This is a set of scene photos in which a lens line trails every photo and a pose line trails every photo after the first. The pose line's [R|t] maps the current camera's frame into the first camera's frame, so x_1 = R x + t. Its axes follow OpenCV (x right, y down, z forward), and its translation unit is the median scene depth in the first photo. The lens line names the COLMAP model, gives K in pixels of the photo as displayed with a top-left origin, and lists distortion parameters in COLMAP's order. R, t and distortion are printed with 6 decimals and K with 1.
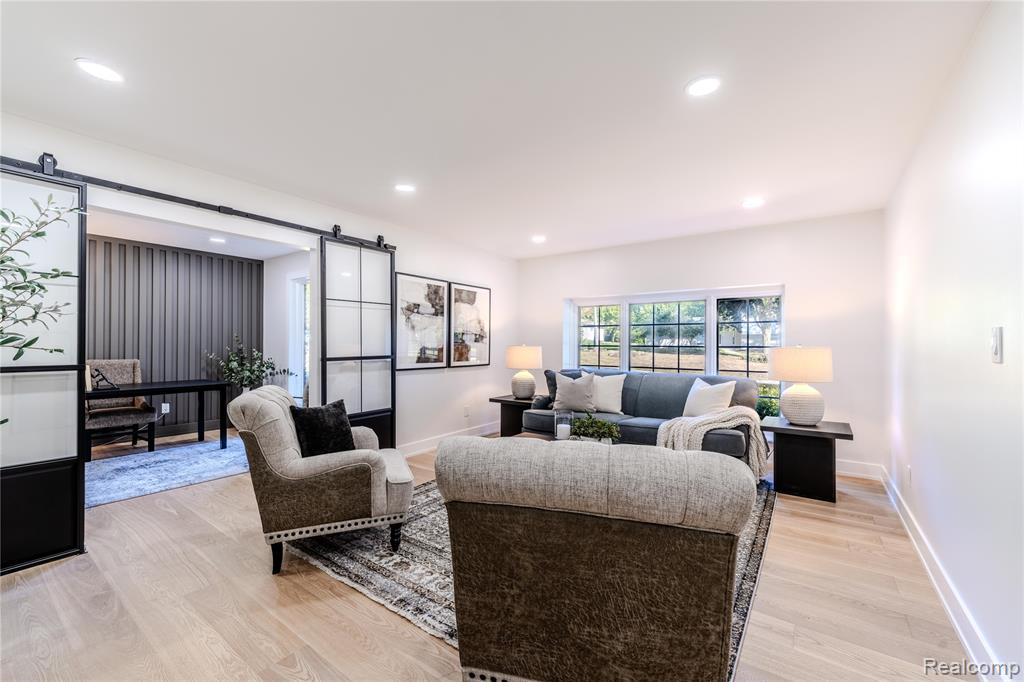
lens RADIAL K [[421.0, 0, 513.0], [0, 421.0, 343.4], [0, 0, 1]] dist [-0.002117, 0.000198]
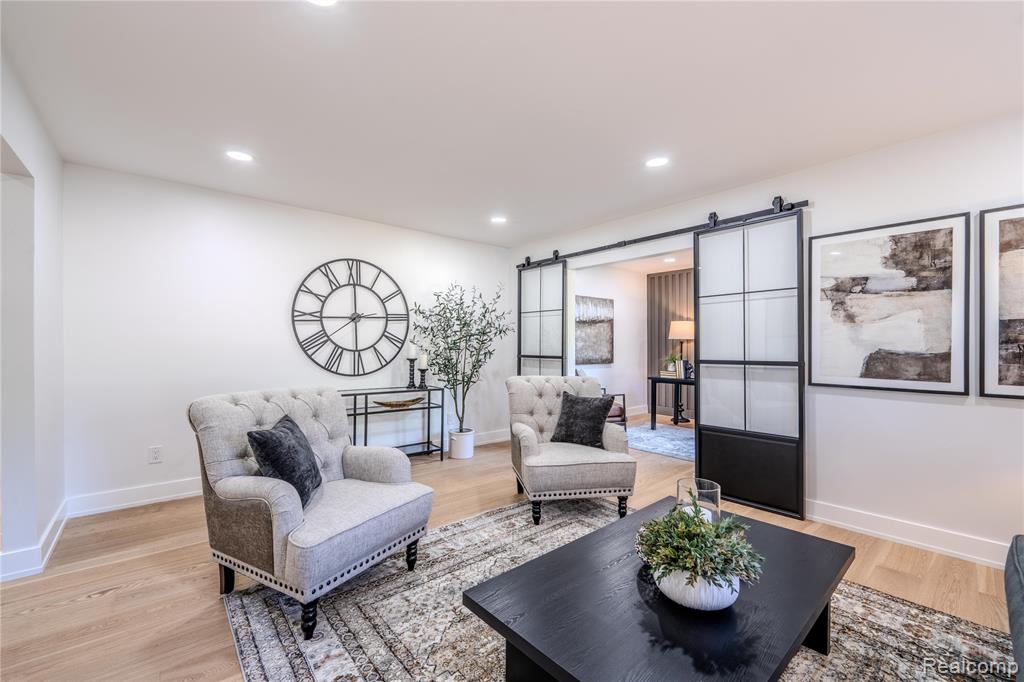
lens RADIAL K [[421.0, 0, 491.7], [0, 421.0, 344.4], [0, 0, 1]] dist [-0.002117, 0.000198]
pose [[-0.265110, -0.002668, -0.964215, 0.470159], [0.001796, 0.999993, -0.003261, 0.001677], [0.964217, -0.002596, -0.265103, 0.642334]]
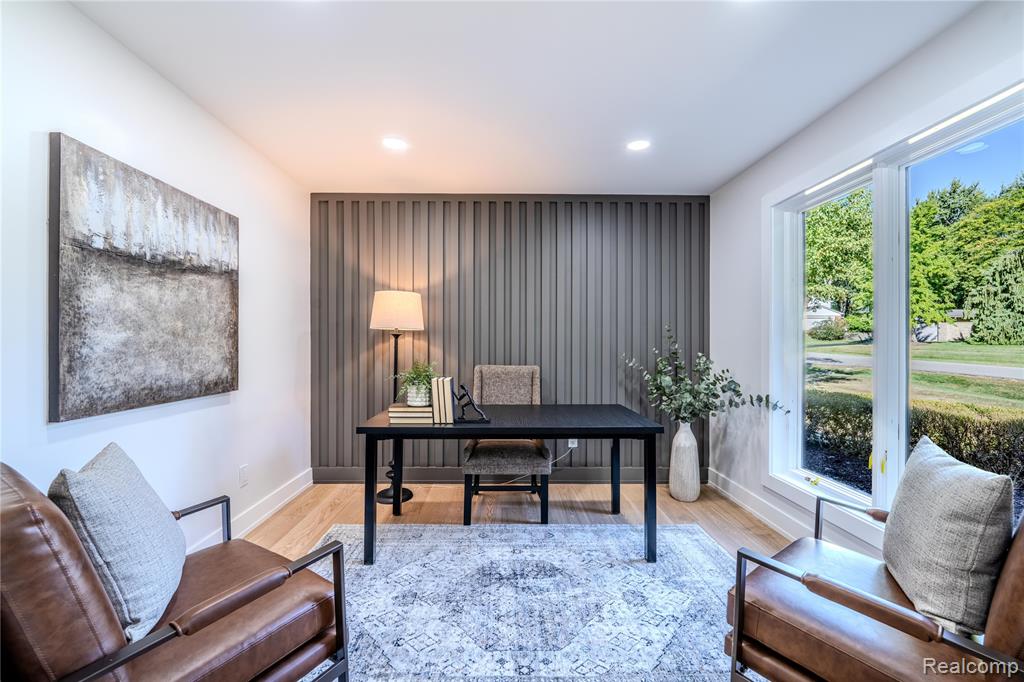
lens RADIAL K [[421.0, 0, 515.6], [0, 421.0, 343.9], [0, 0, 1]] dist [-0.002117, 0.000198]
pose [[0.621070, -0.001549, -0.783753, -0.424674], [0.000019, 0.999998, -0.001962, 0.004779], [0.783755, 0.001204, 0.621069, 0.605520]]
